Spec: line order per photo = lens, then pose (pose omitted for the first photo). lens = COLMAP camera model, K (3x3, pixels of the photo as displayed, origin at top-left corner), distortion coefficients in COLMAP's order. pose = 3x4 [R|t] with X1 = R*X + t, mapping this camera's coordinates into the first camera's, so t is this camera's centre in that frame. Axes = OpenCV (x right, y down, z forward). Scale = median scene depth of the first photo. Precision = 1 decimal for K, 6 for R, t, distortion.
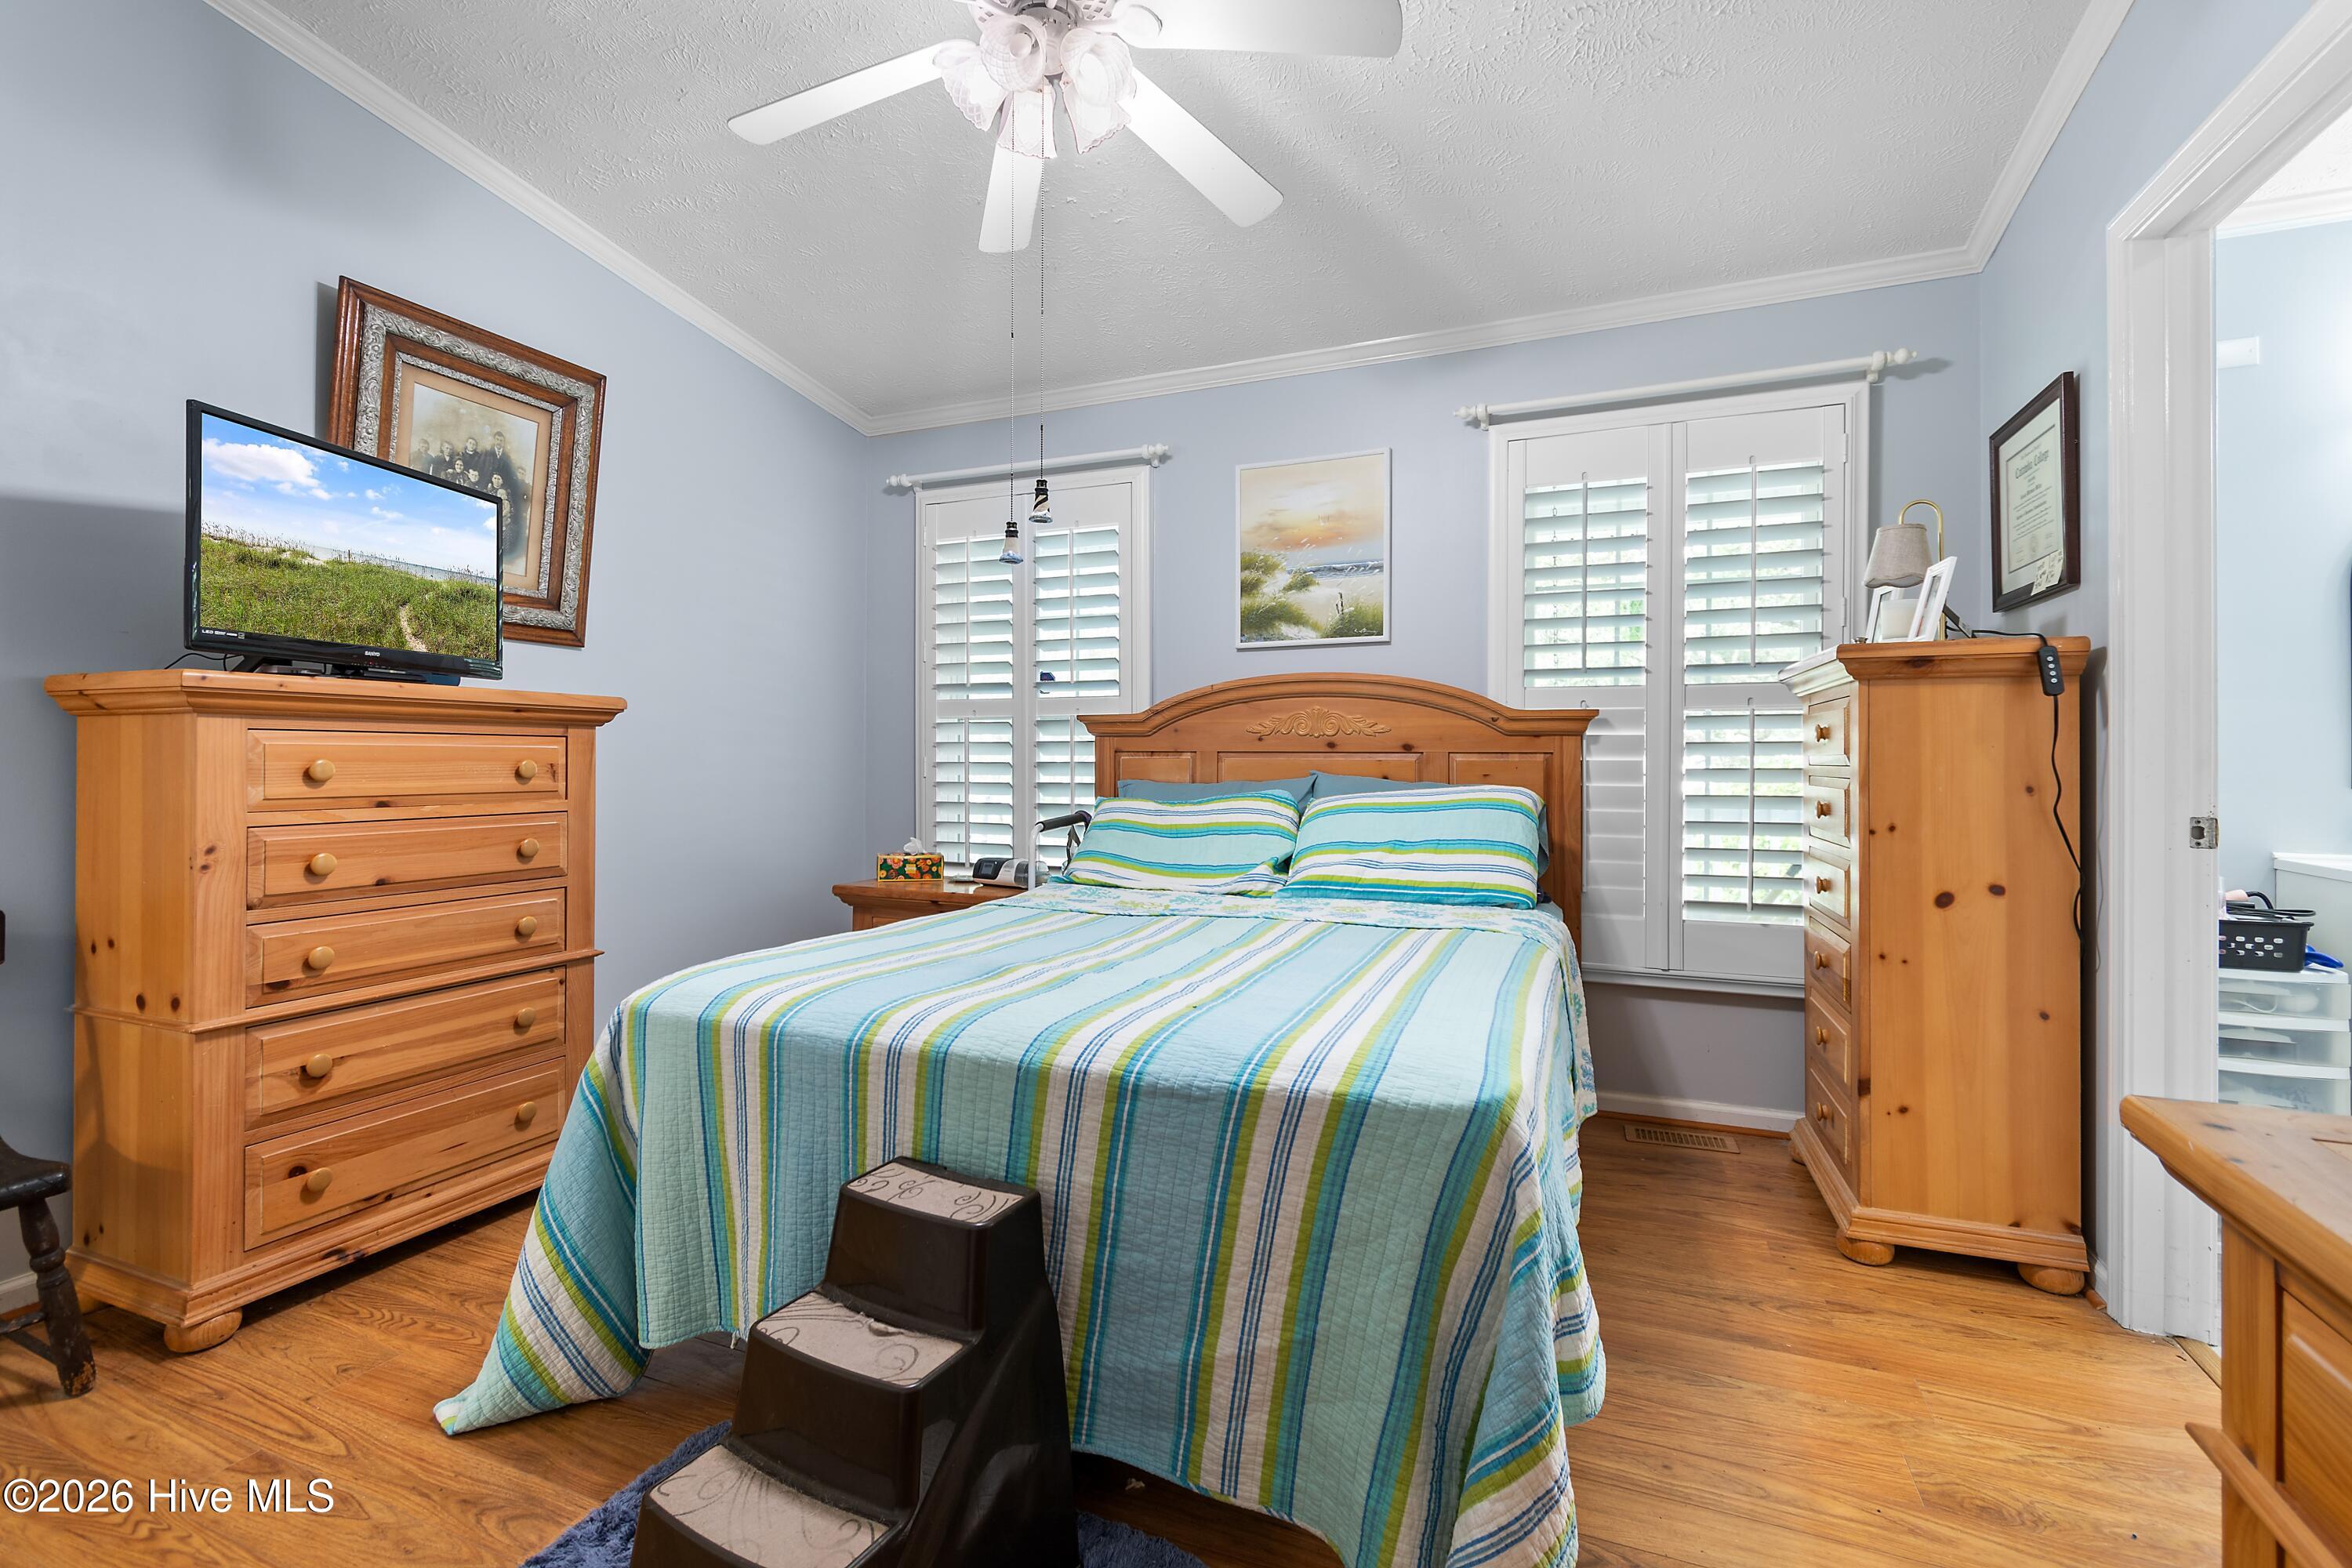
lens RADIAL K [[1071.5, 0, 1181.8], [0, 1071.5, 769.4], [0, 0, 1]] dist [-0.002605, -0.000486]
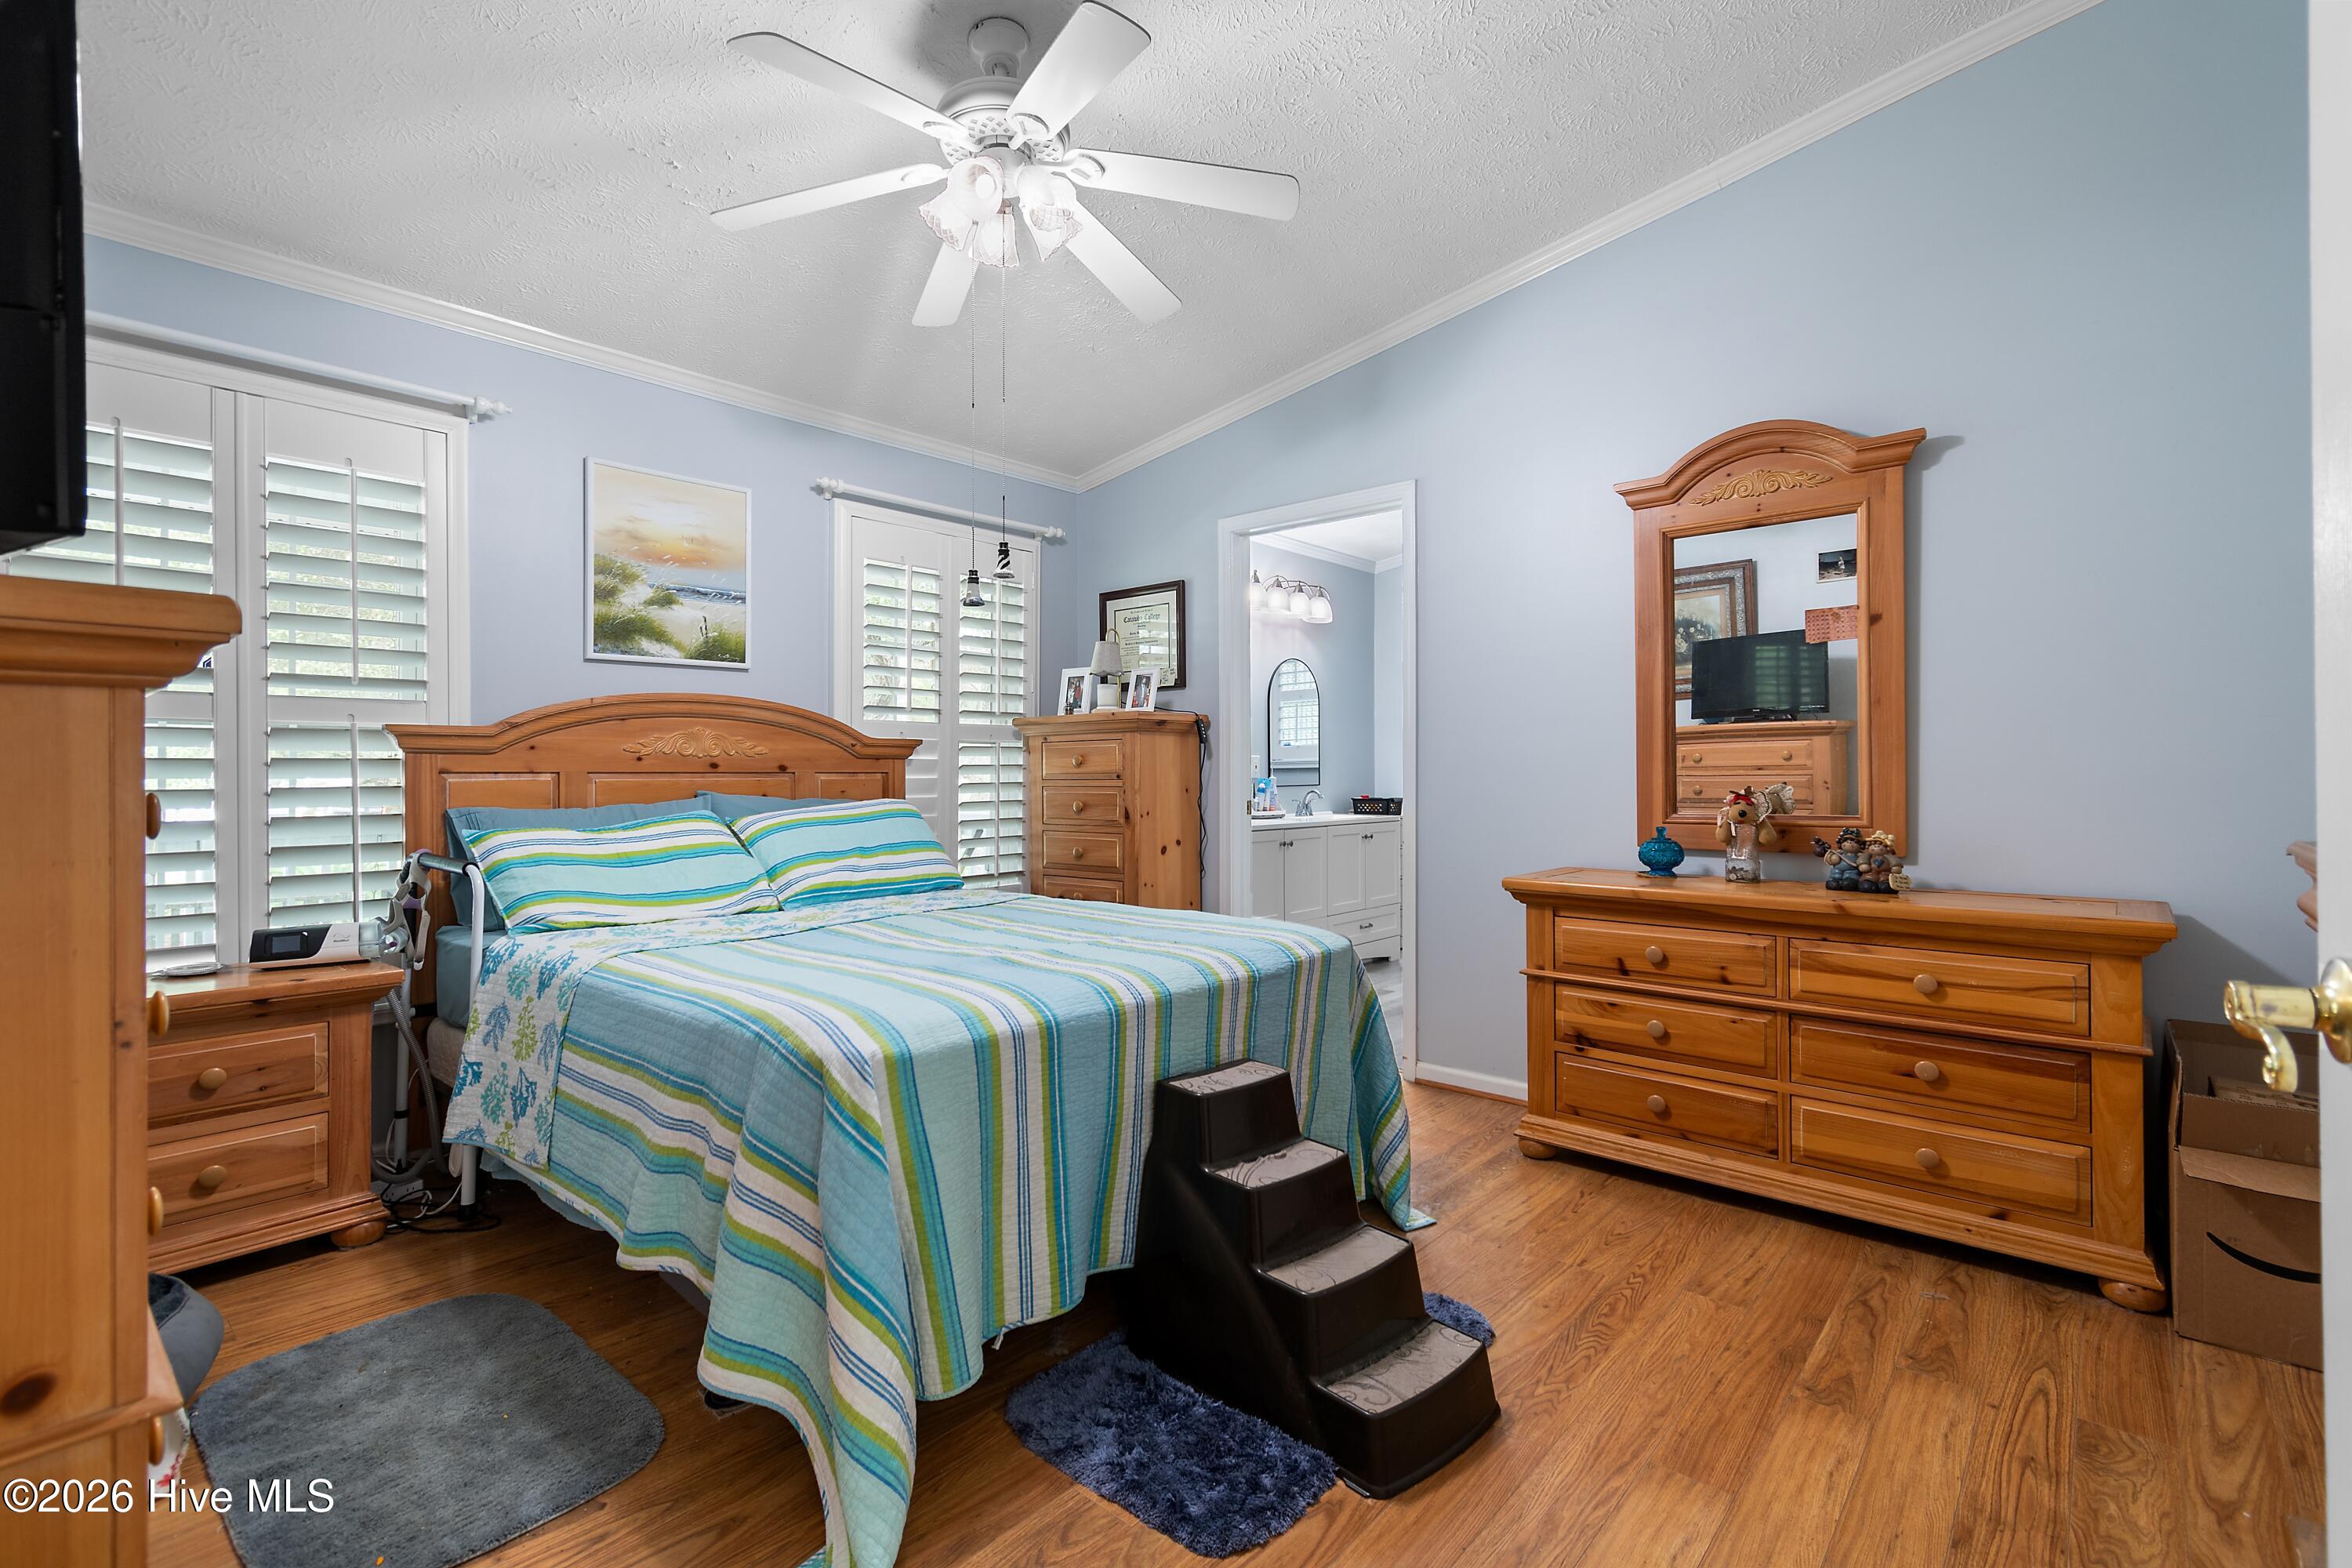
lens RADIAL K [[1071.5, 0, 1172.4], [0, 1071.5, 781.7], [0, 0, 1]] dist [-0.002605, -0.000486]
pose [[0.302721, -0.010239, 0.953024, -0.724680], [0.018066, 0.999824, 0.005003, -0.004647], [-0.952908, 0.015702, 0.302853, 0.281454]]
